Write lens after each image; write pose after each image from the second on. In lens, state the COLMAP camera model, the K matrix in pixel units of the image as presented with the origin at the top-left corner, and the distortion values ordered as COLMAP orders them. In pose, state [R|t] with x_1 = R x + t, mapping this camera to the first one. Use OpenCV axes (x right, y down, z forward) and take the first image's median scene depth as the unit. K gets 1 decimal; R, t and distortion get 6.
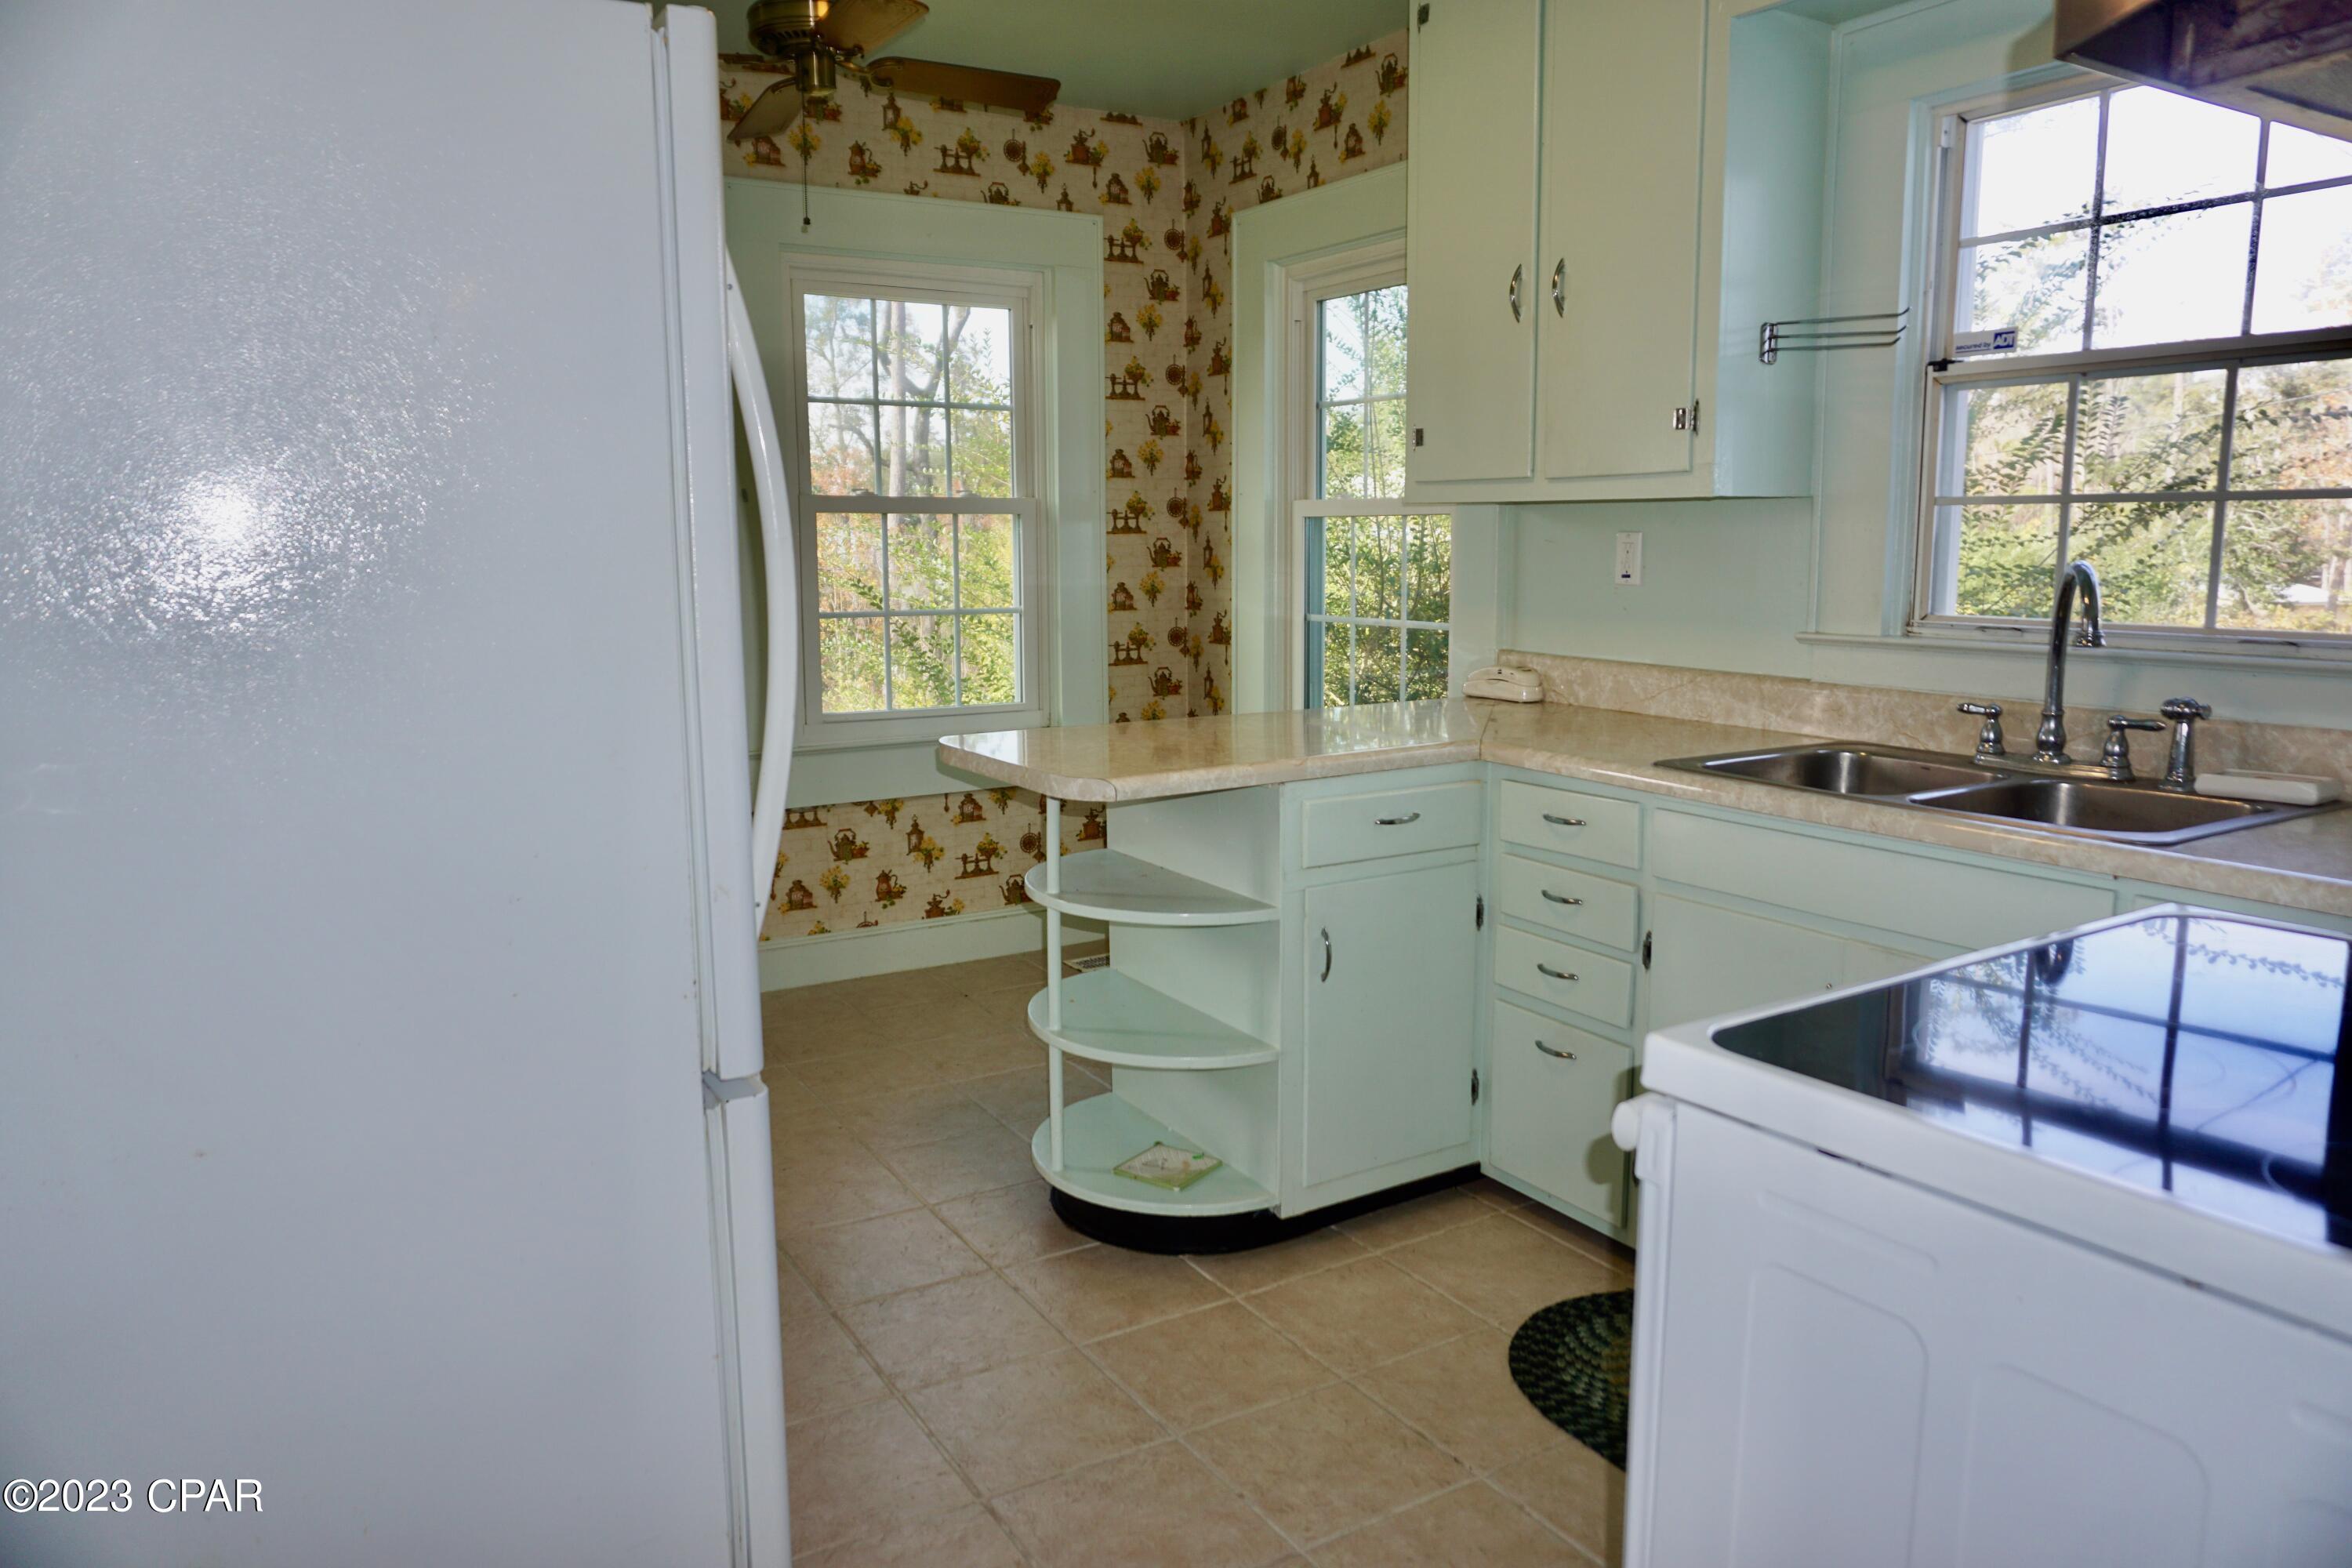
lens RADIAL K [[1558.1, 0, 1175.0], [0, 1558.1, 778.7], [0, 0, 1]] dist [-0.046358, 0.030540]
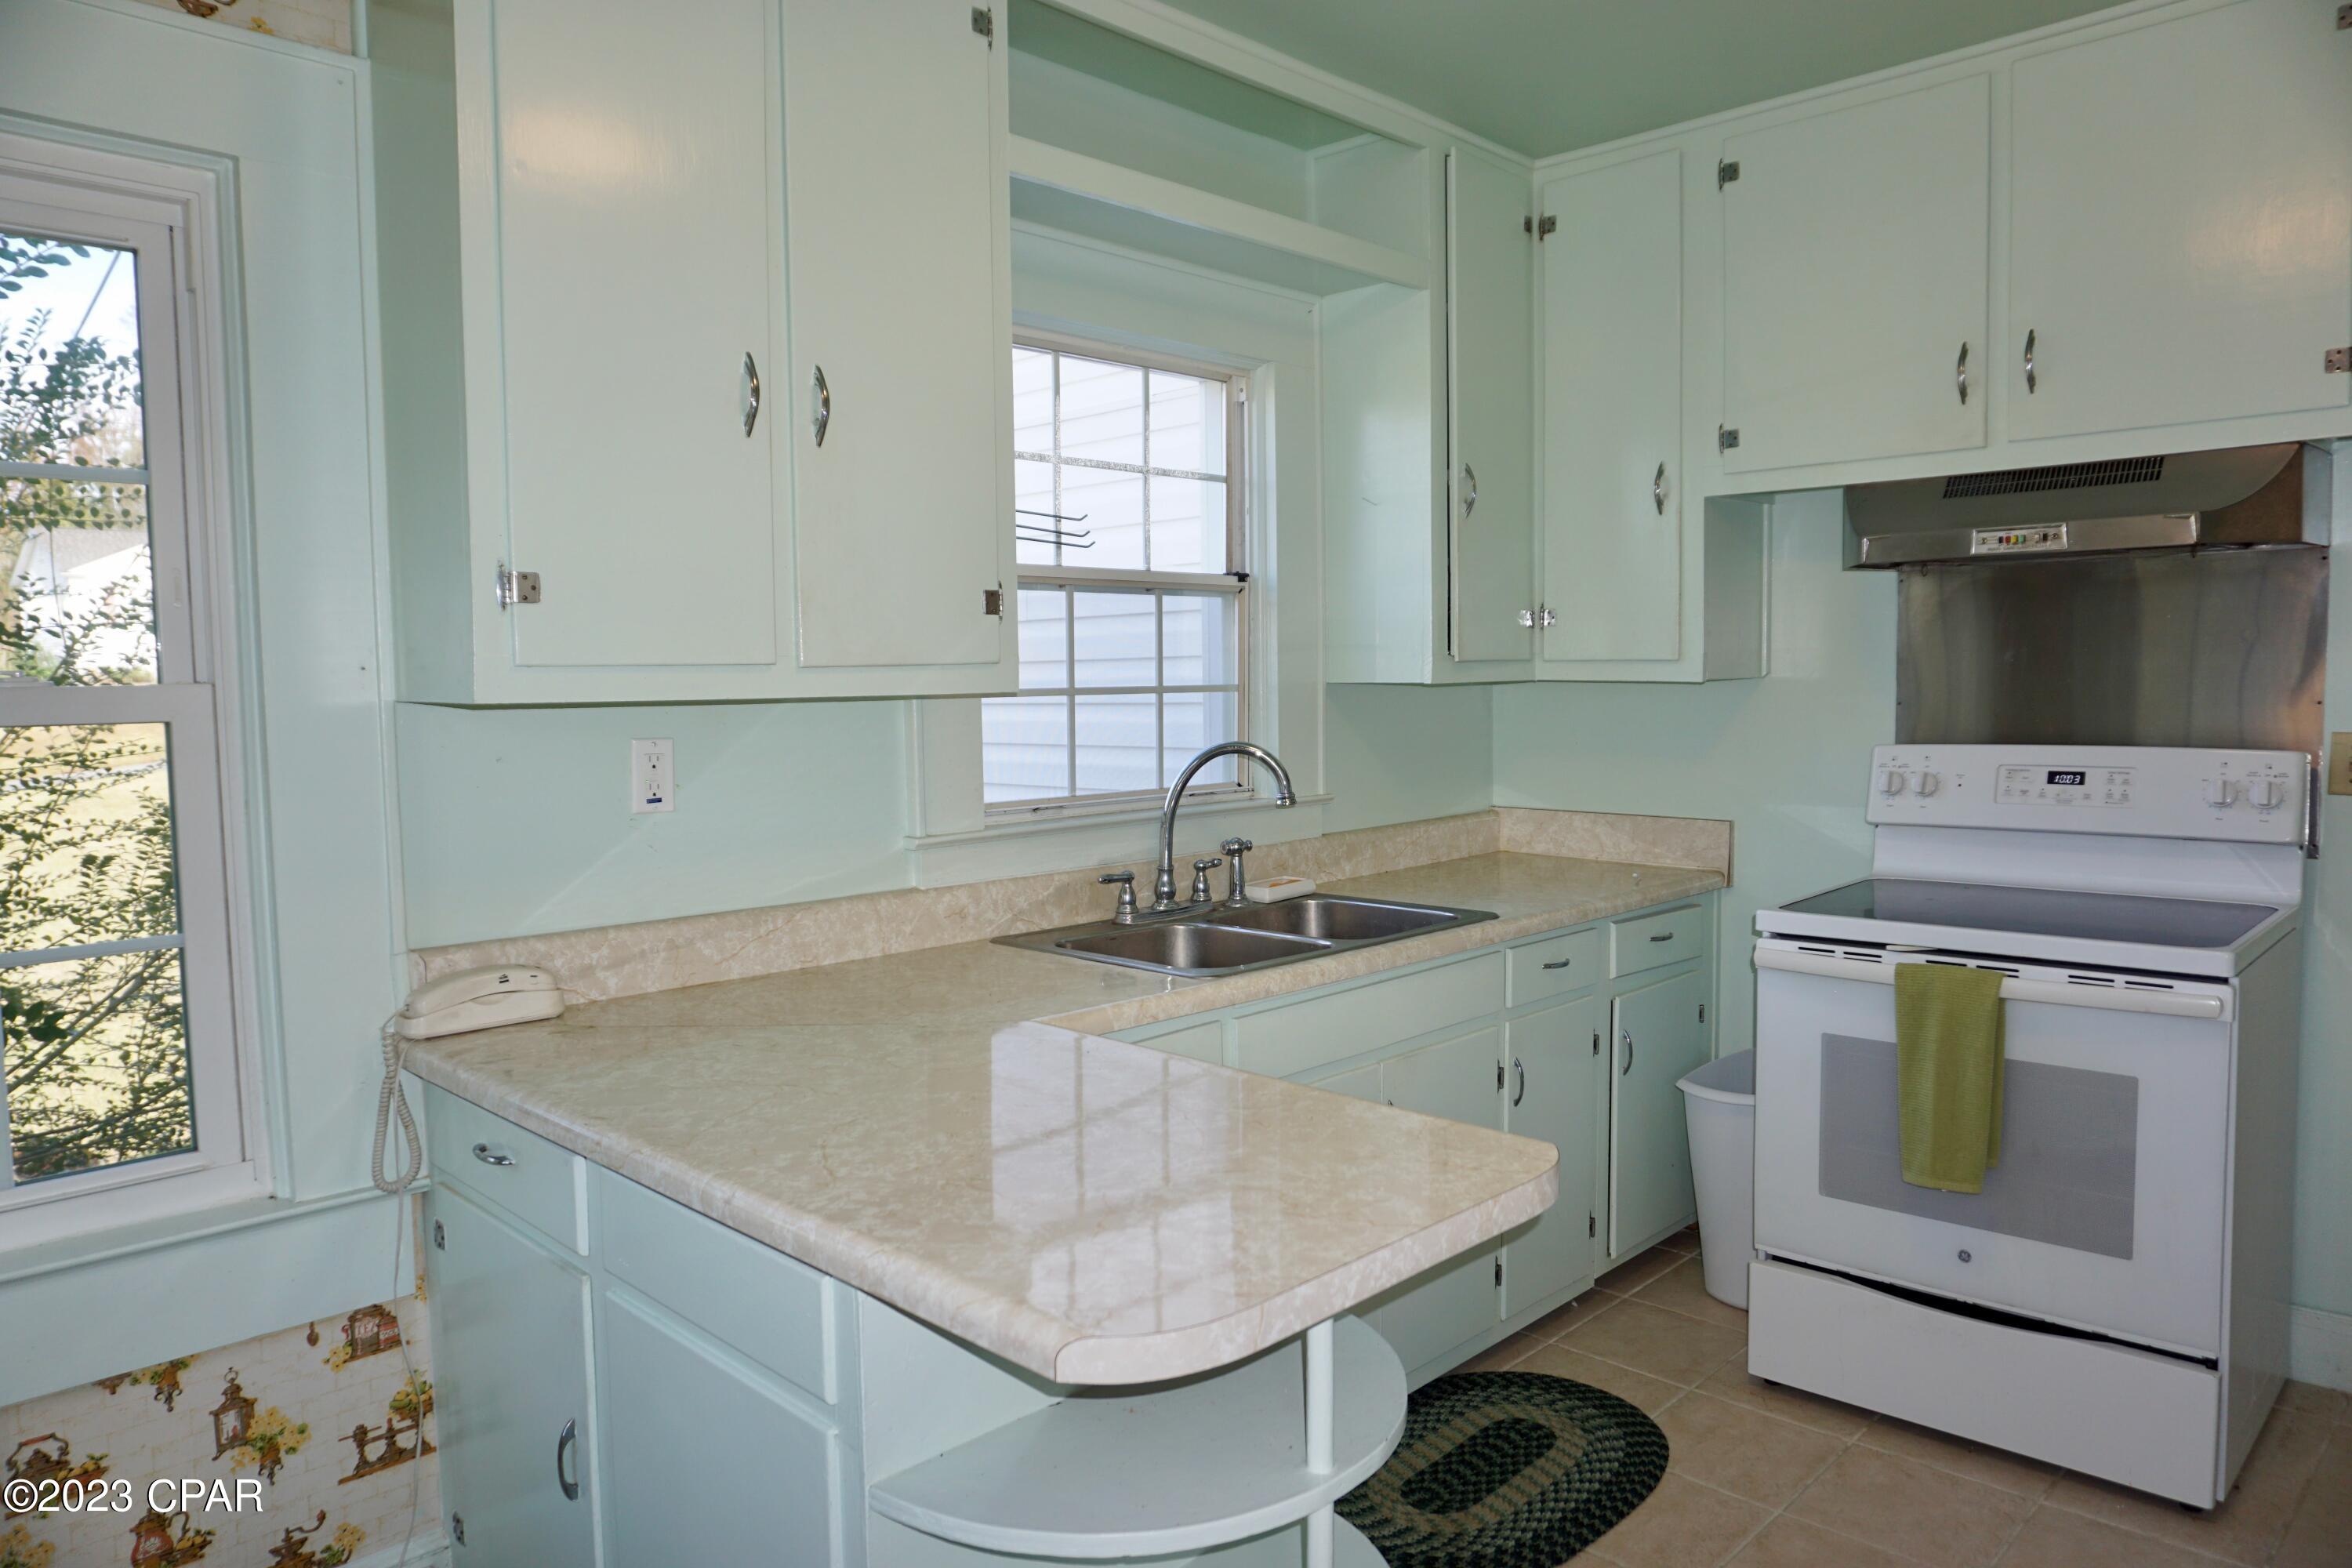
lens RADIAL K [[1558.1, 0, 1176.7], [0, 1558.1, 783.4], [0, 0, 1]] dist [-0.046358, 0.030540]
pose [[-0.248996, -0.030372, 0.968028, -0.609292], [0.183053, 0.980017, 0.077833, -0.202471], [-0.951048, 0.196580, -0.238461, 1.288562]]
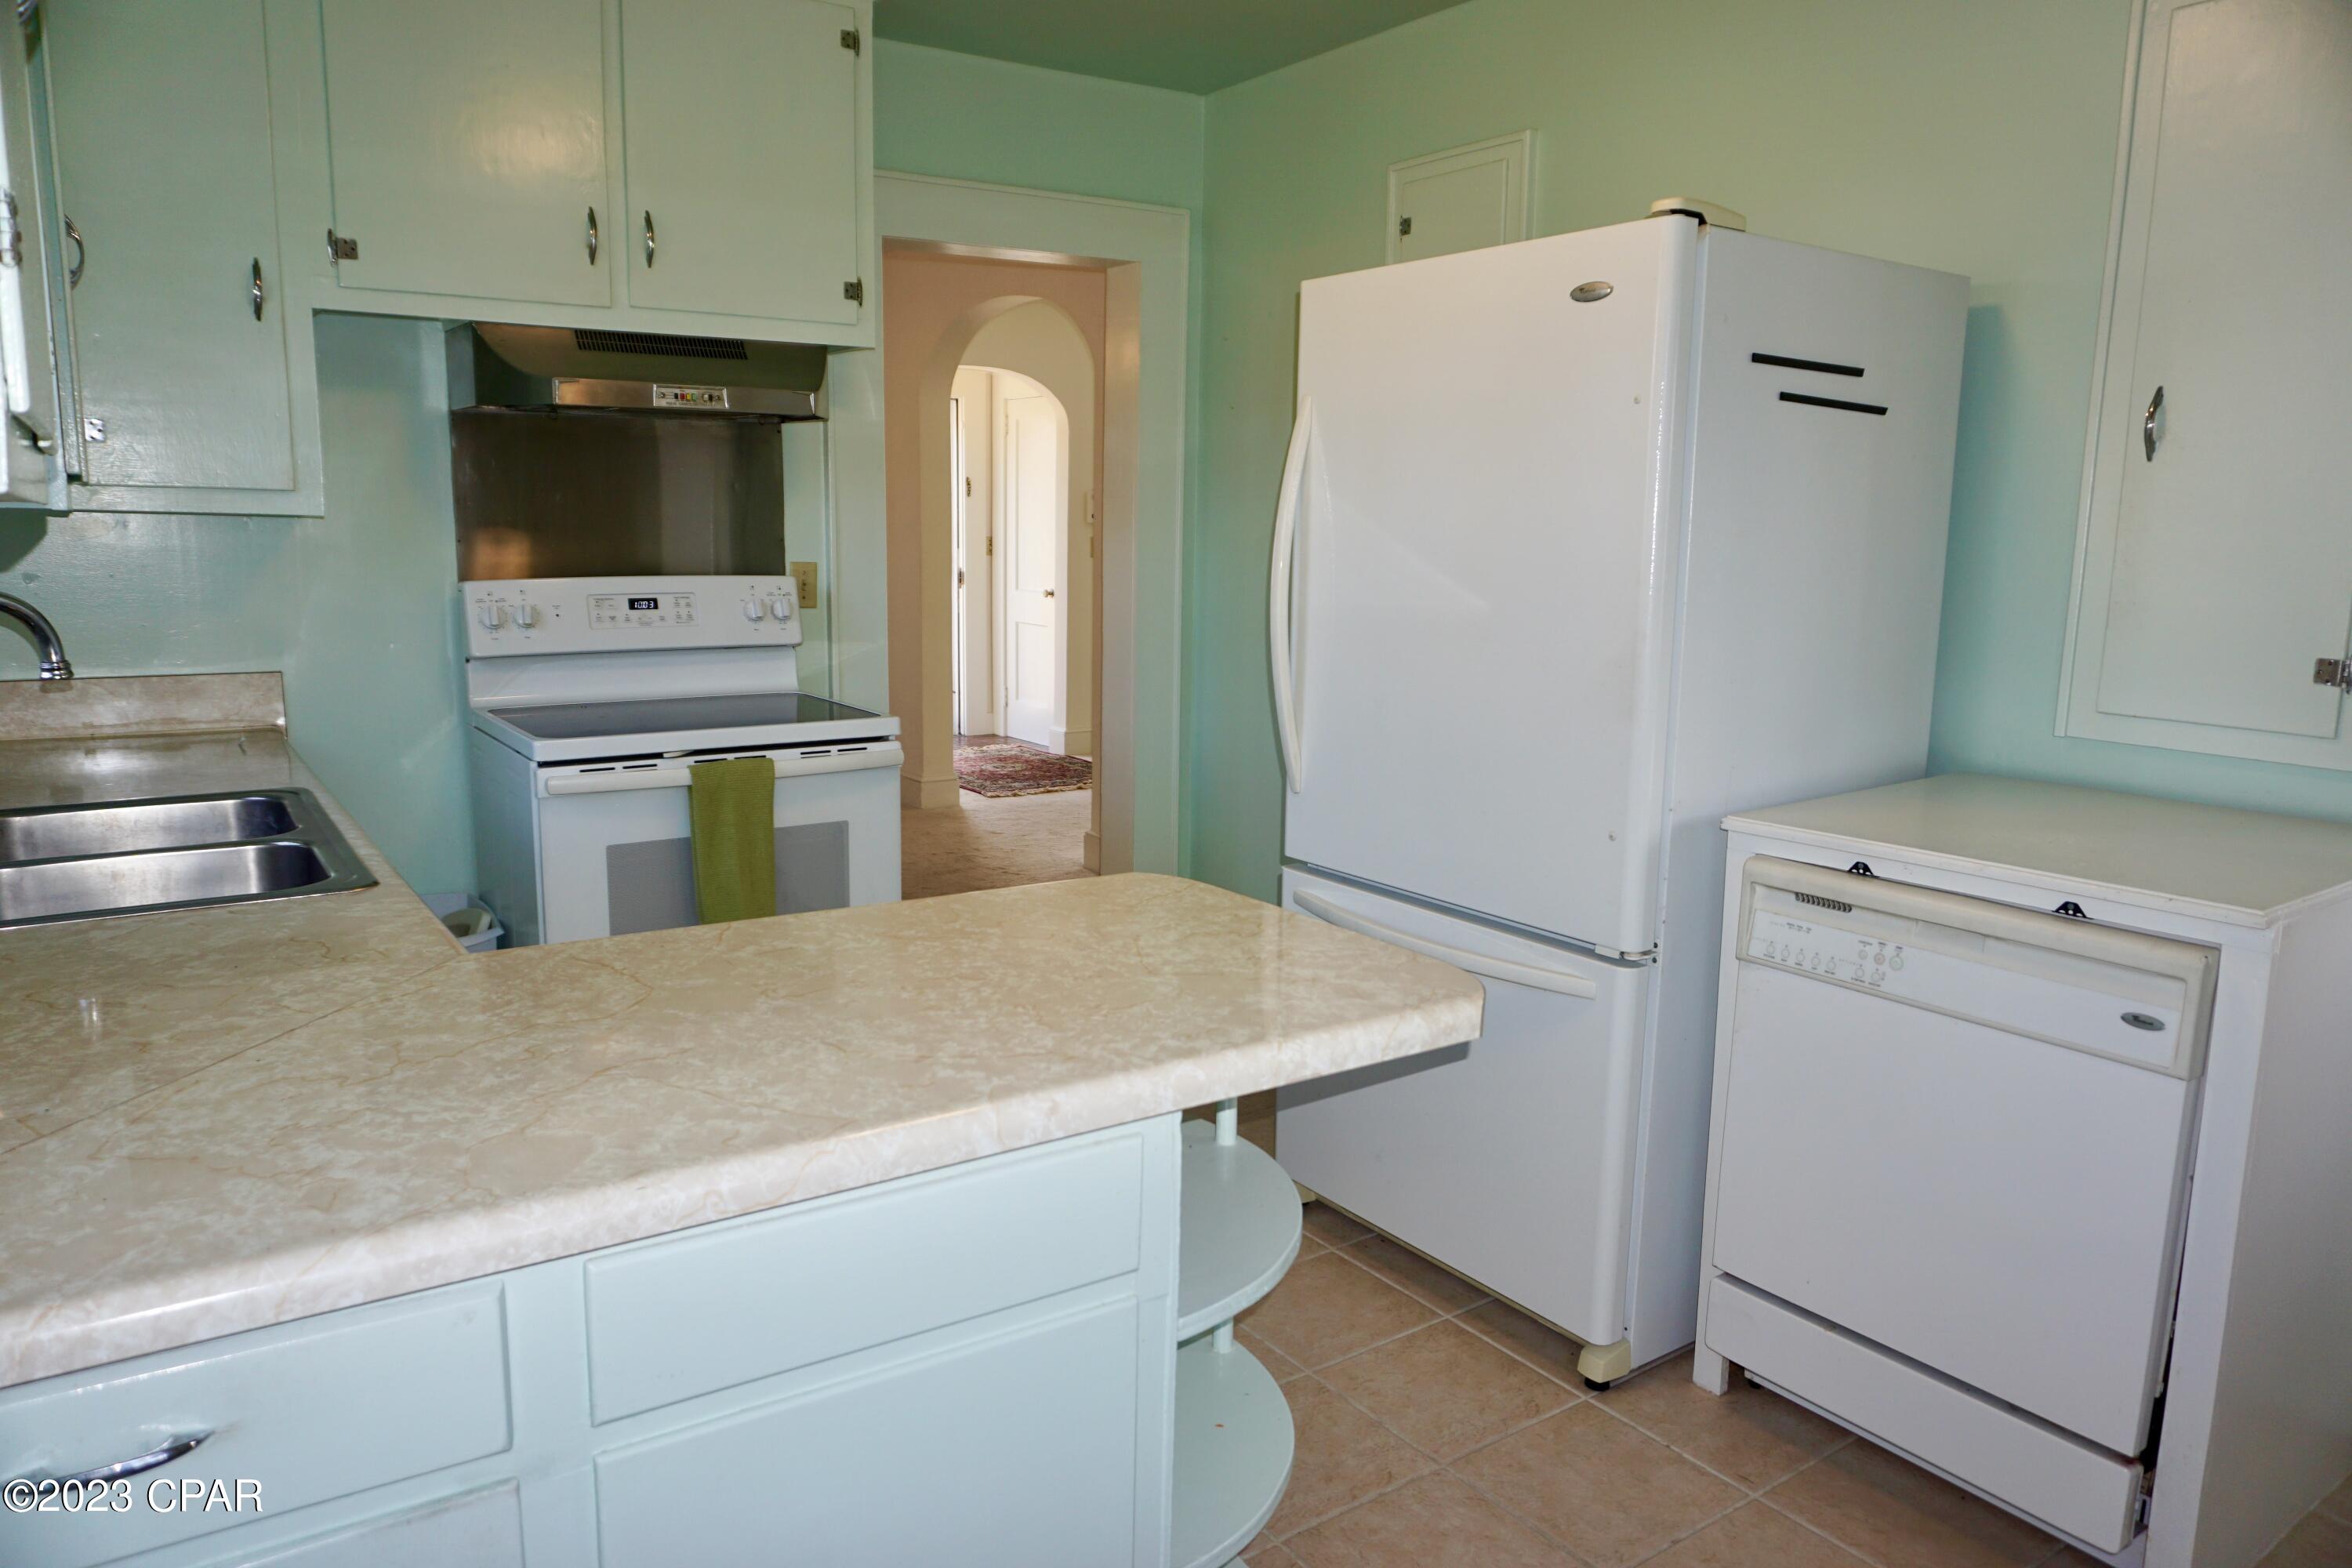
lens RADIAL K [[1558.1, 0, 1173.8], [0, 1558.1, 785.0], [0, 0, 1]] dist [-0.046358, 0.030540]
pose [[-0.997290, 0.031819, -0.066327, -0.216380], [0.008567, 0.945721, 0.324868, -0.257684], [0.073064, 0.323419, -0.943431, 1.604848]]
